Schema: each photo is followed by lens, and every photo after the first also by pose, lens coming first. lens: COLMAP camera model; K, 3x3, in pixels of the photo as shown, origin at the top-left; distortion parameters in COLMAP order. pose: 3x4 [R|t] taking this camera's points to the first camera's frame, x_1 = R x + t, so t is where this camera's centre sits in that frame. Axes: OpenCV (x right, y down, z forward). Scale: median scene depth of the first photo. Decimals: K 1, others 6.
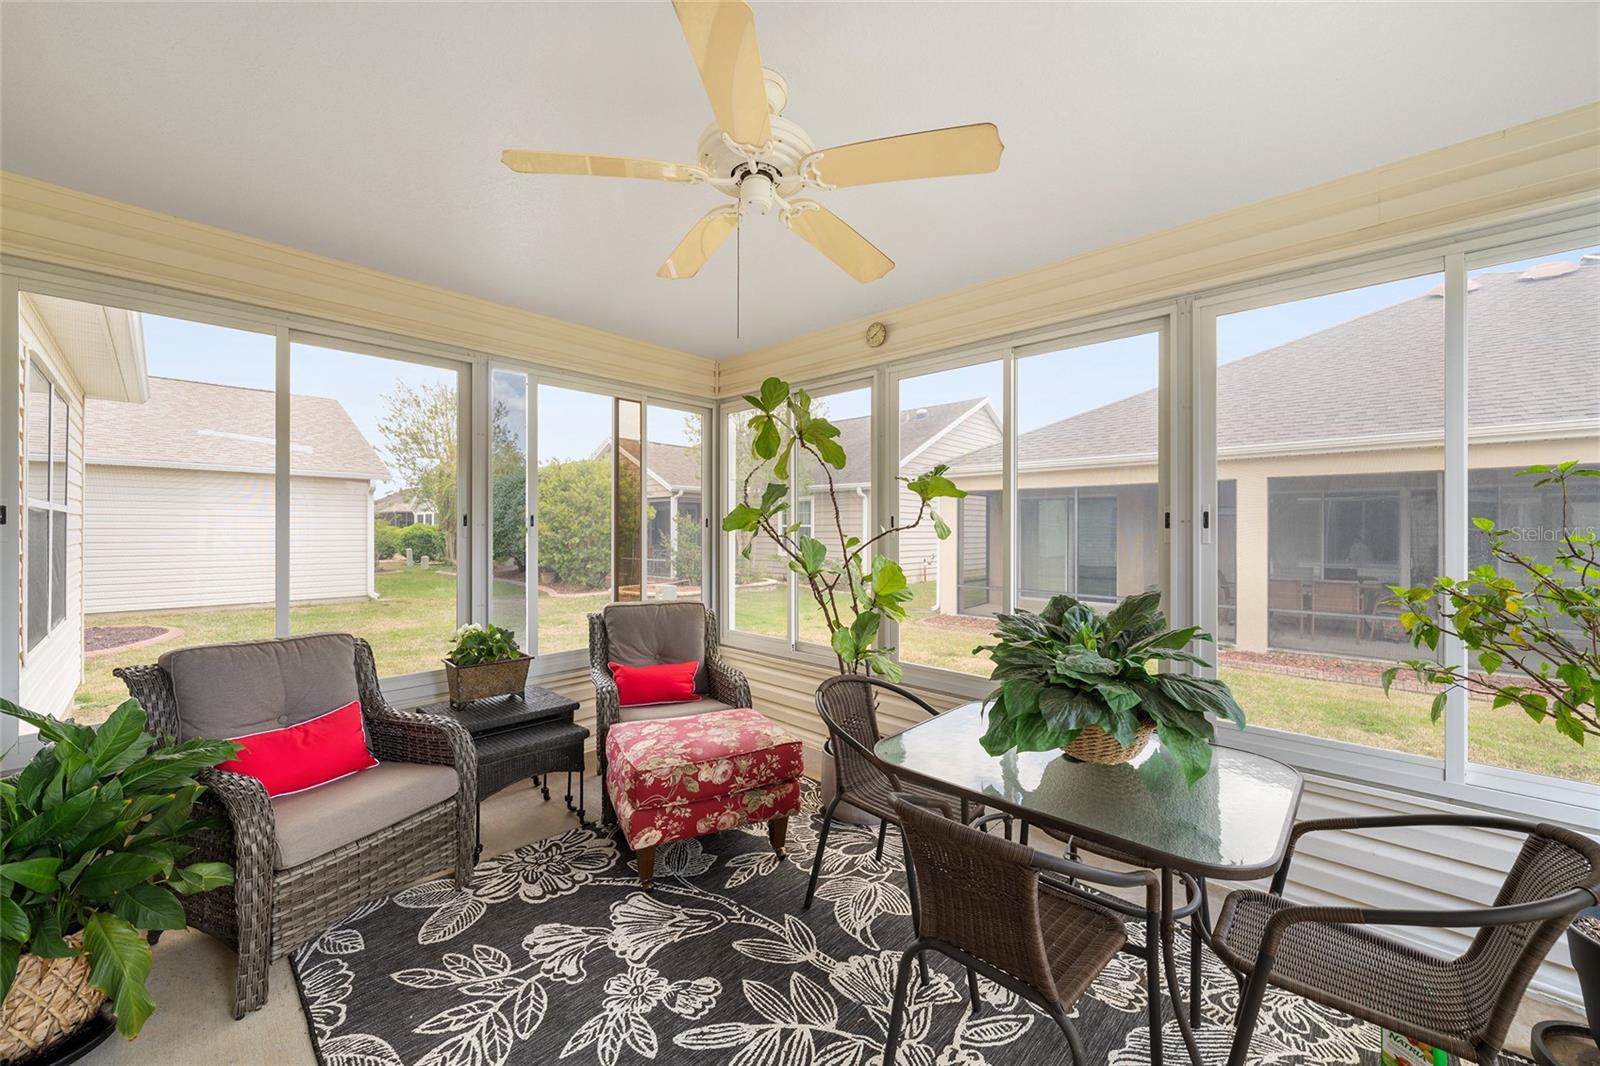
lens RADIAL K [[578.2, 0, 804.0], [0, 578.2, 530.4], [0, 0, 1]] dist [-0.000987, -0.000134]
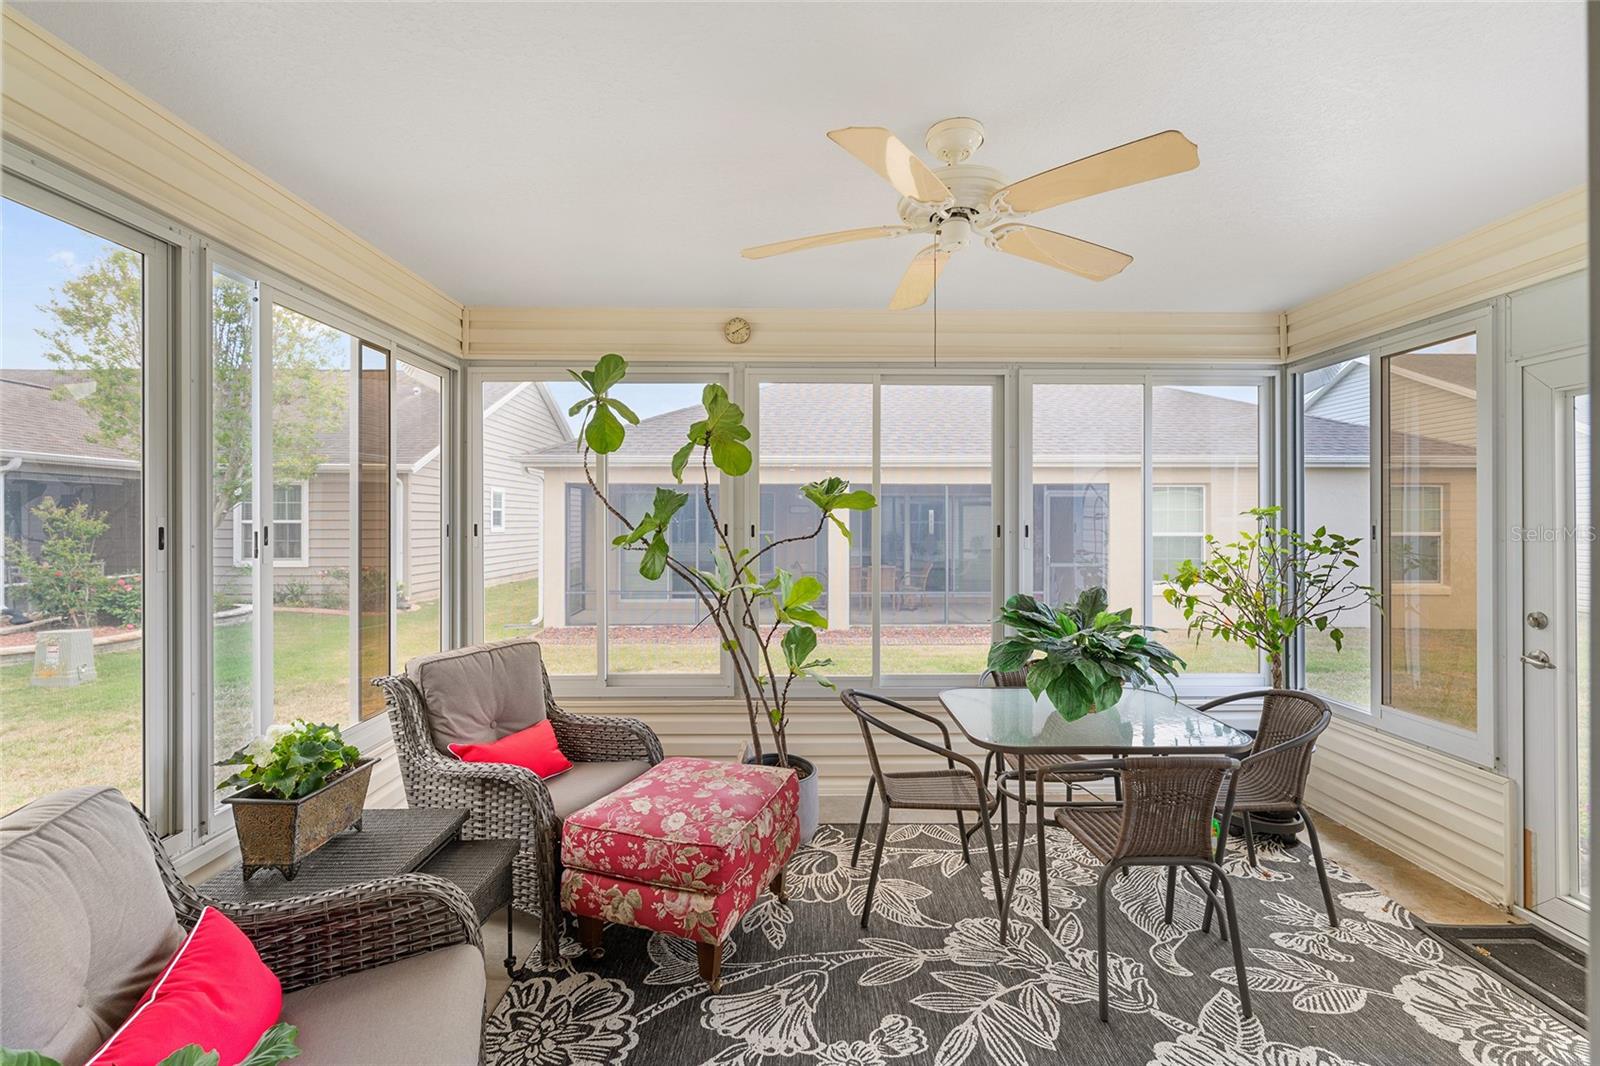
lens RADIAL K [[659.3, 0, 800.1], [0, 659.3, 524.1], [0, 0, 1]] dist [0.000632, 0.000396]
pose [[0.737905, -0.004023, 0.674892, -0.808642], [0.003319, 0.999992, 0.002332, -0.043802], [-0.674896, 0.000519, 0.737912, 0.224315]]
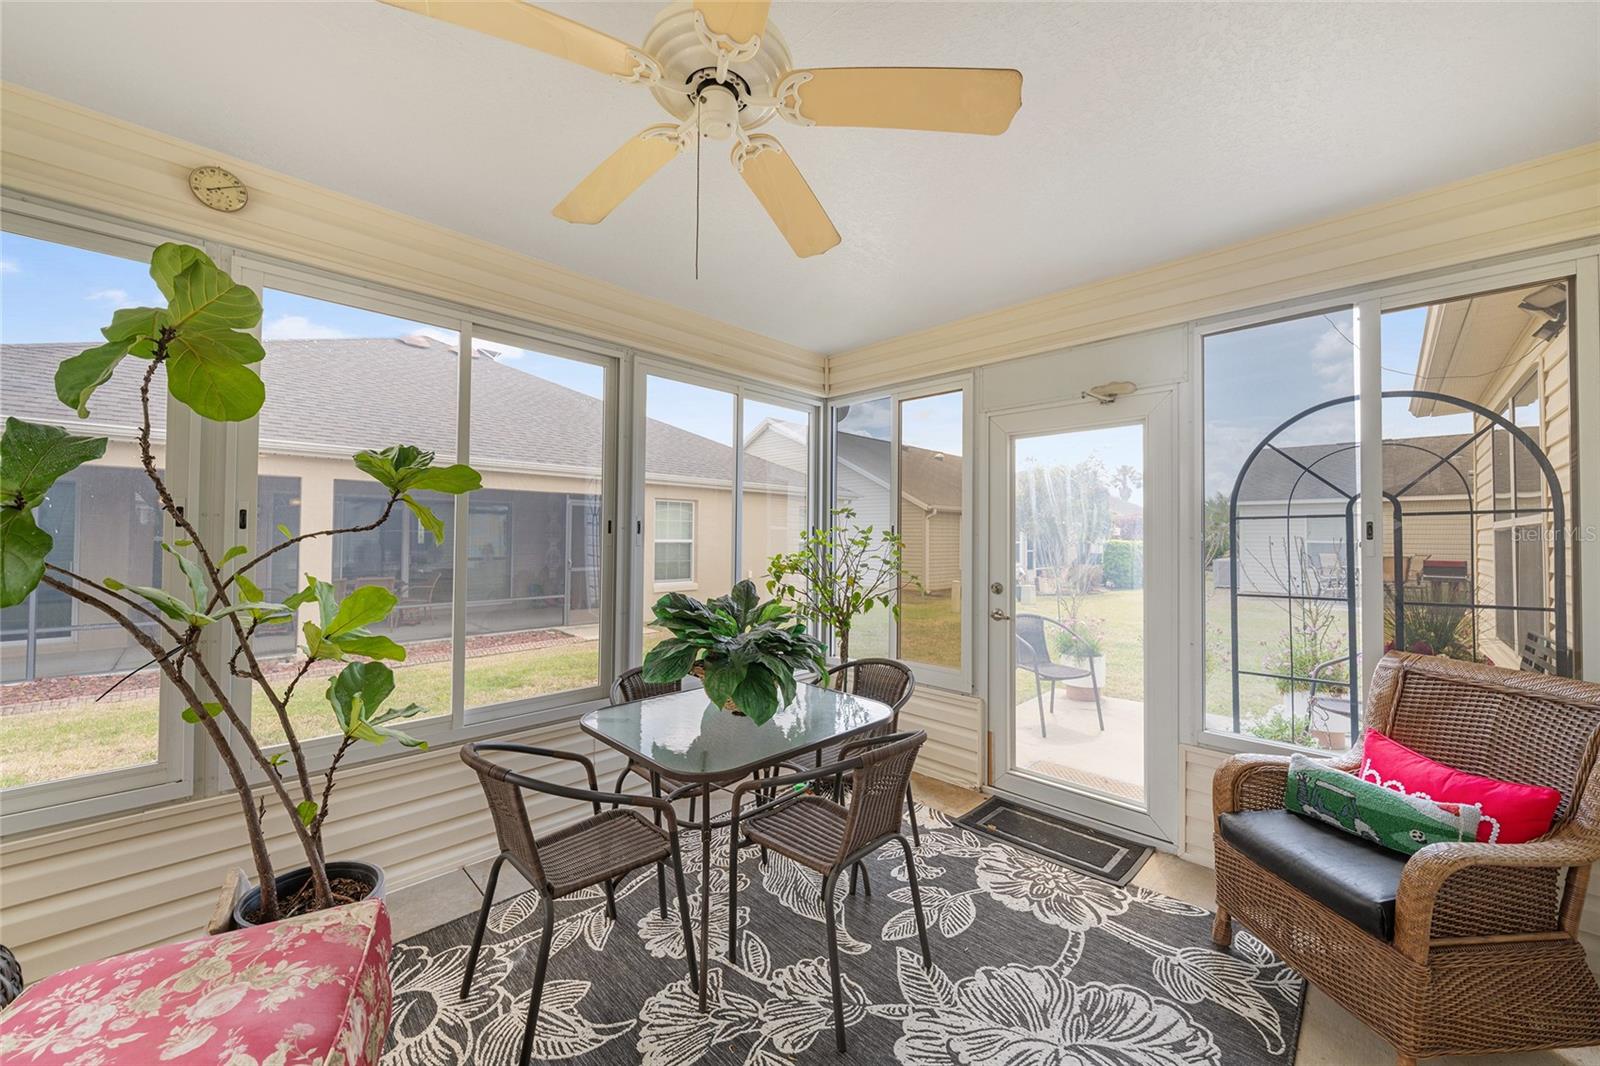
lens RADIAL K [[587.4, 0, 791.6], [0, 587.4, 528.5], [0, 0, 1]] dist [-0.001507, 0.000421]
pose [[0.059519, 0.011574, 0.998160, -0.641905], [-0.008086, 0.999906, -0.011112, -0.004483], [-0.998194, -0.007410, 0.059607, 0.620706]]
